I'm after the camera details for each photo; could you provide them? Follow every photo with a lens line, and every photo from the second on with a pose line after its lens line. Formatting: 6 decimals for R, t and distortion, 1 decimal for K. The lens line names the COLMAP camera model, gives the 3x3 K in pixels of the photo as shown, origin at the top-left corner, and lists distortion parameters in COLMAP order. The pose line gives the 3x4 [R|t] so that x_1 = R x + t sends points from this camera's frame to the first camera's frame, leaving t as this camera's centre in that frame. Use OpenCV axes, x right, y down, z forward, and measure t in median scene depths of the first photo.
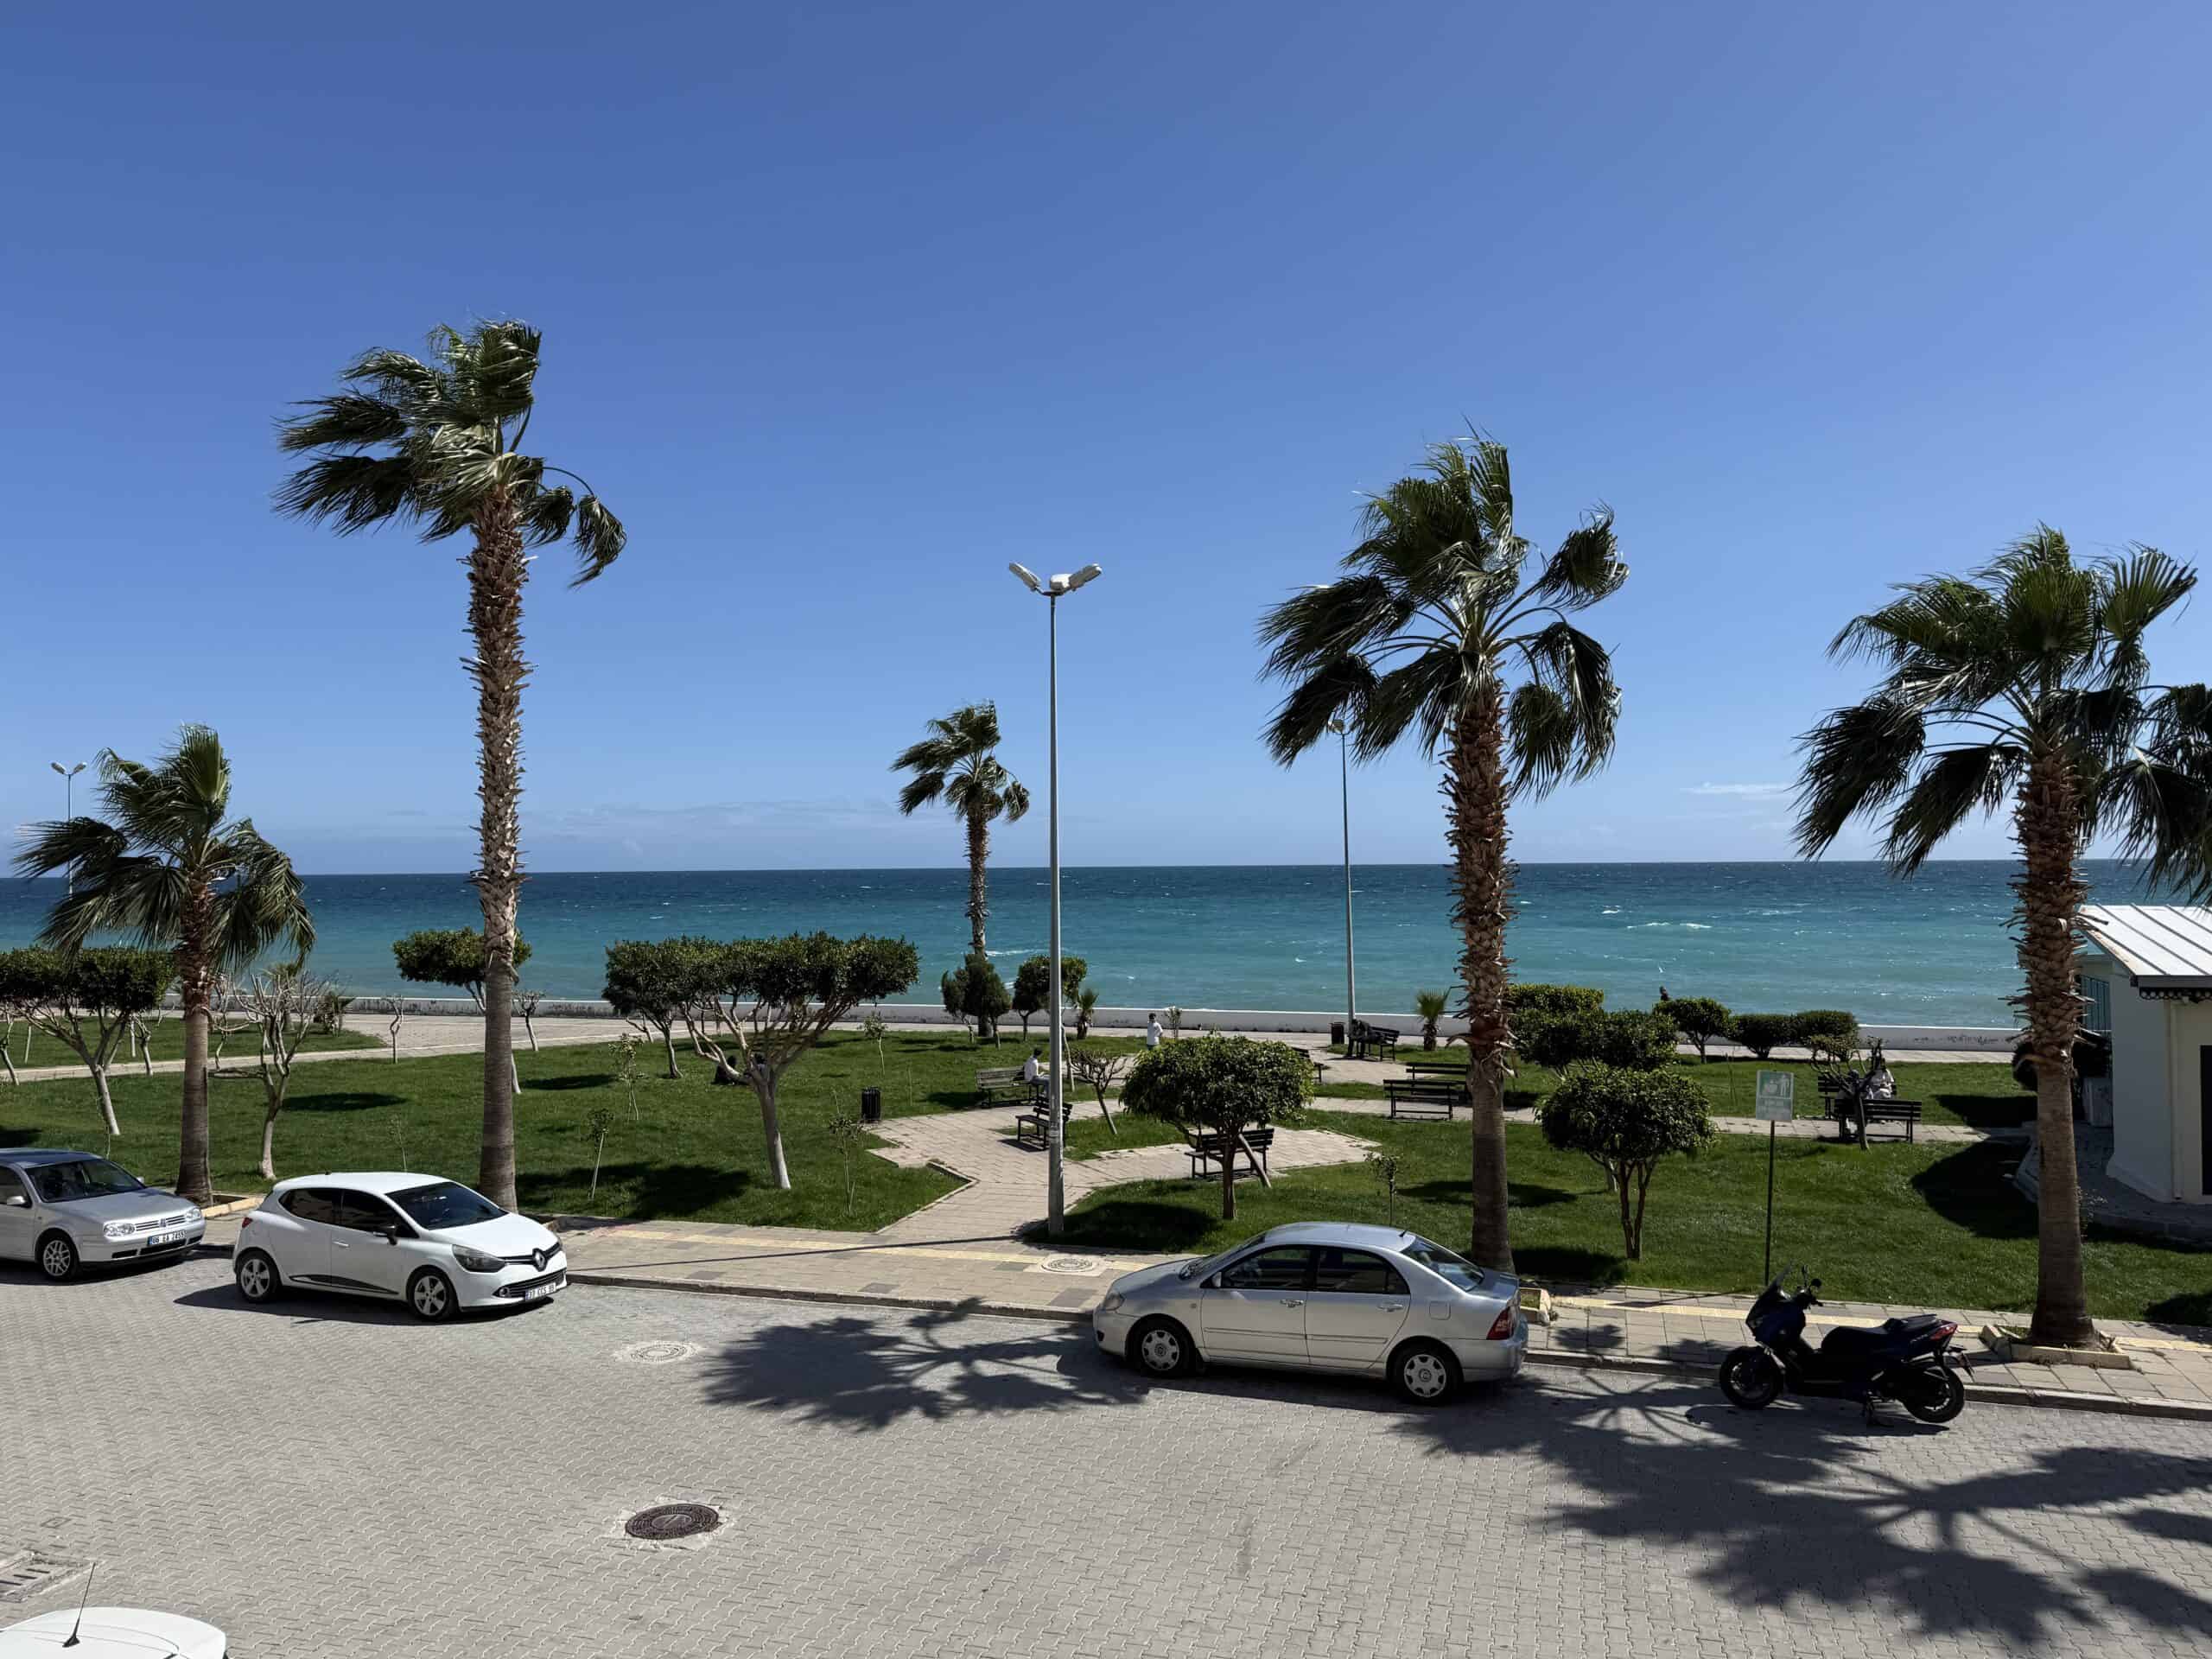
lens RADIAL K [[1536.9, 0, 1112.1], [0, 1536.9, 838.8], [0, 0, 1]] dist [0.069380, -0.081838]
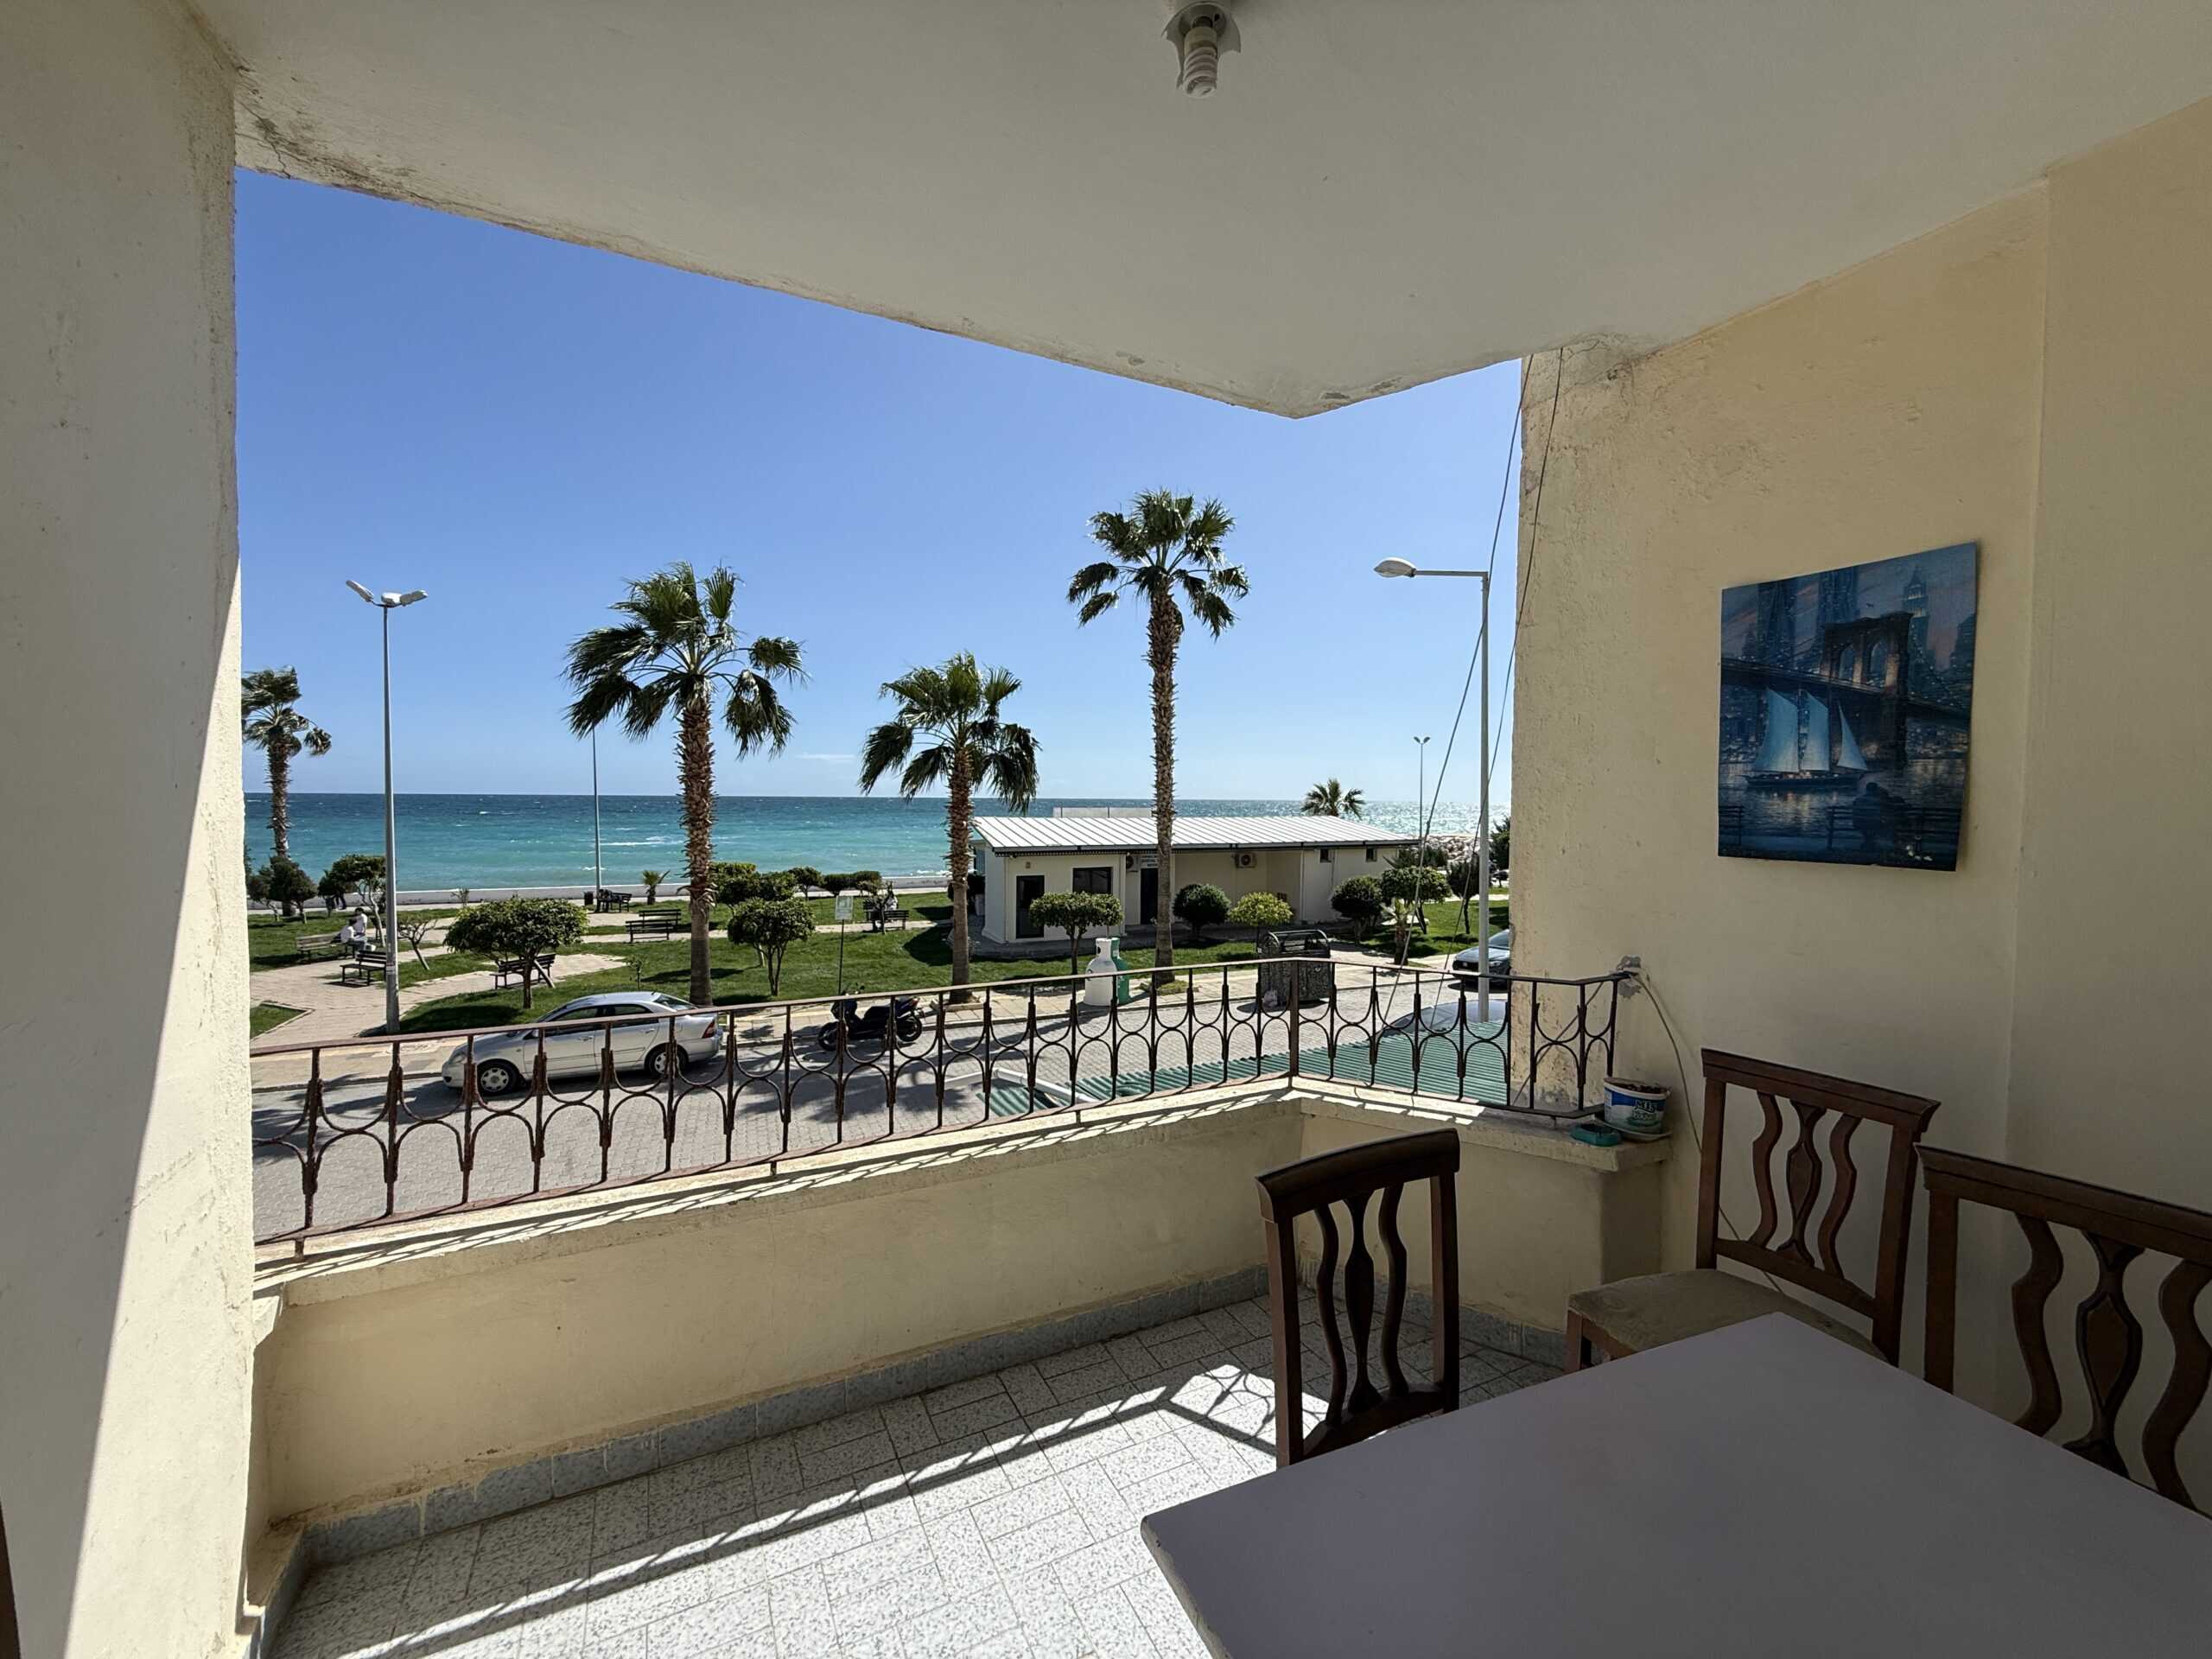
lens RADIAL K [[871.4, 0, 1103.9], [0, 871.4, 814.8], [0, 0, 1]] dist [-0.001869, 0.000491]
pose [[0.767902, 0.002410, 0.640563, -0.045309], [-0.025230, 0.999331, 0.026485, 0.001068], [-0.640071, -0.036499, 0.767449, -0.092198]]
